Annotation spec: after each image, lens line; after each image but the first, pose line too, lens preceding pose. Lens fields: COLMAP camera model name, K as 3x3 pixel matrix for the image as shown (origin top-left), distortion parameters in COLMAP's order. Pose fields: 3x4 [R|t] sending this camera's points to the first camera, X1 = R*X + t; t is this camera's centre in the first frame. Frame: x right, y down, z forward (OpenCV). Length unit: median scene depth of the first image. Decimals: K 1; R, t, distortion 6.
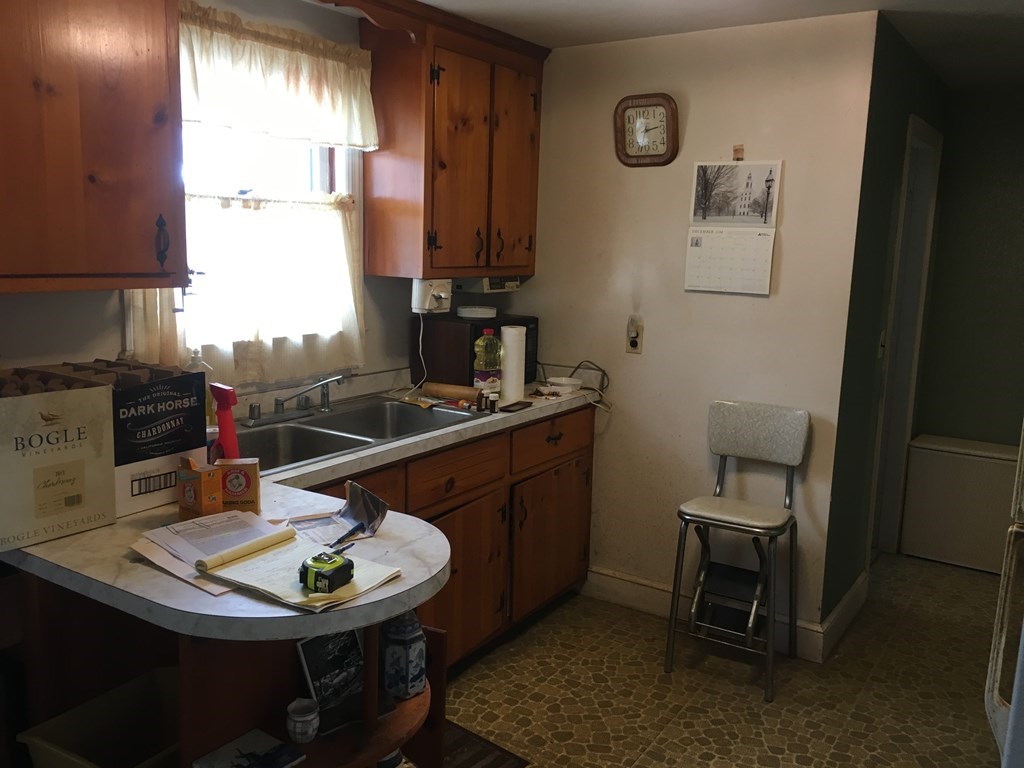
lens RADIAL K [[872.3, 0, 507.6], [0, 872.3, 378.5], [0, 0, 1]] dist [0.088743, -0.115723]
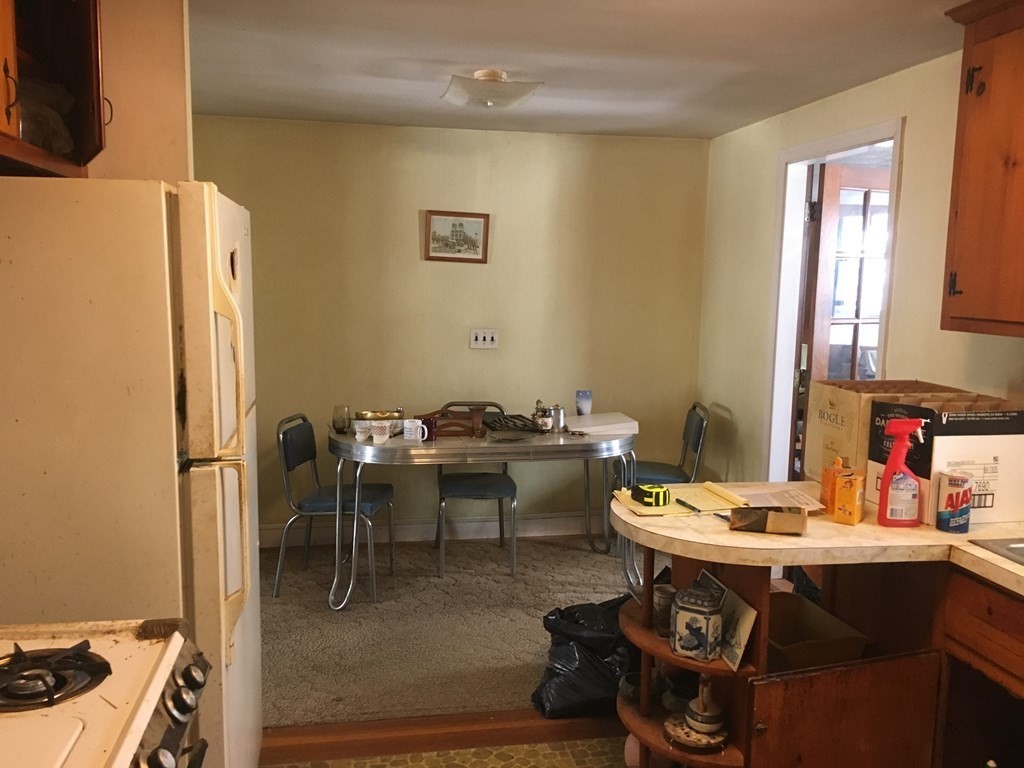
lens RADIAL K [[872.3, 0, 507.6], [0, 872.3, 378.5], [0, 0, 1]] dist [0.088743, -0.115723]
pose [[-0.711288, 0.046219, -0.701380, 0.494362], [-0.147179, 0.965923, 0.212910, -0.125716], [0.687319, 0.254669, -0.680247, 0.871883]]
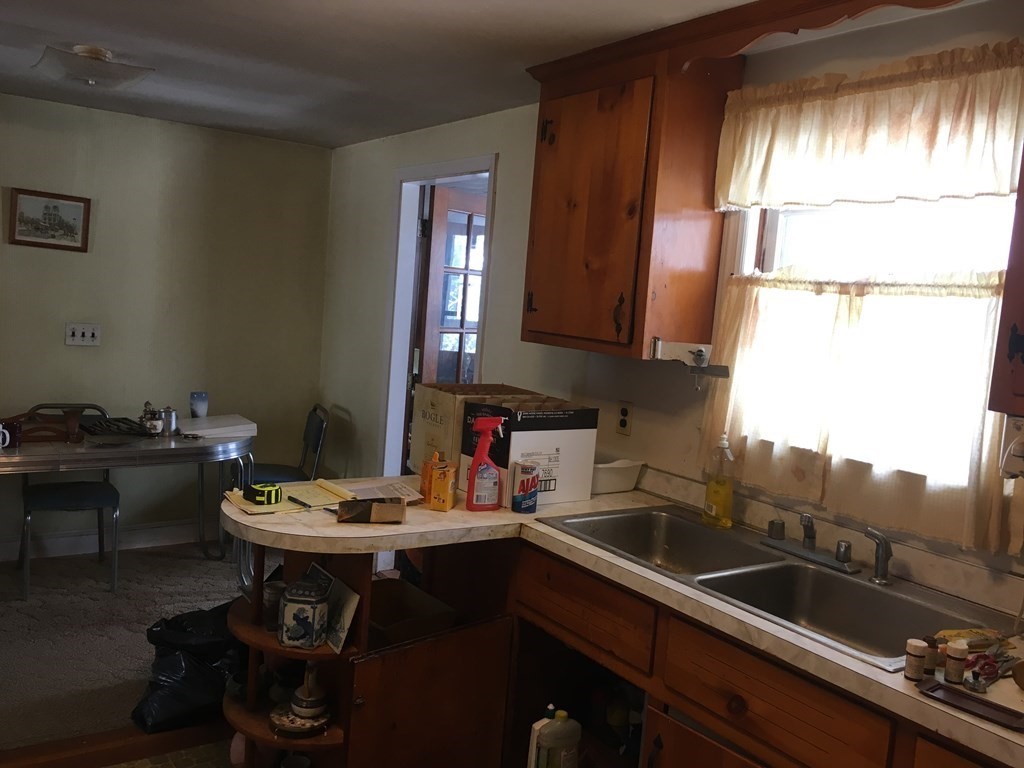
lens RADIAL K [[872.3, 0, 507.6], [0, 872.3, 378.5], [0, 0, 1]] dist [0.088743, -0.115723]
pose [[-0.364709, 0.037046, -0.930384, 0.517866], [-0.231629, 0.964188, 0.129190, -0.133481], [0.901851, 0.262621, -0.343066, 0.900372]]
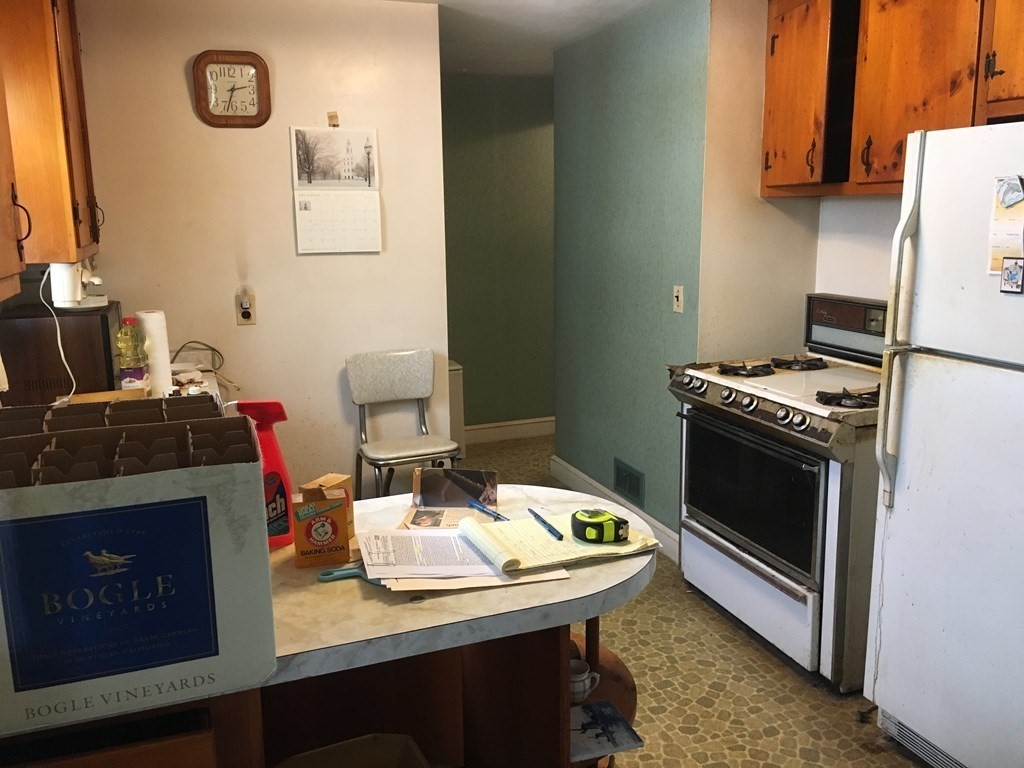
lens RADIAL K [[872.3, 0, 507.6], [0, 872.3, 378.5], [0, 0, 1]] dist [0.088743, -0.115723]
pose [[0.584600, -0.190553, 0.788627, -0.507250], [0.160651, 0.979969, 0.117697, -0.042768], [-0.795257, 0.057889, 0.603502, 0.216329]]
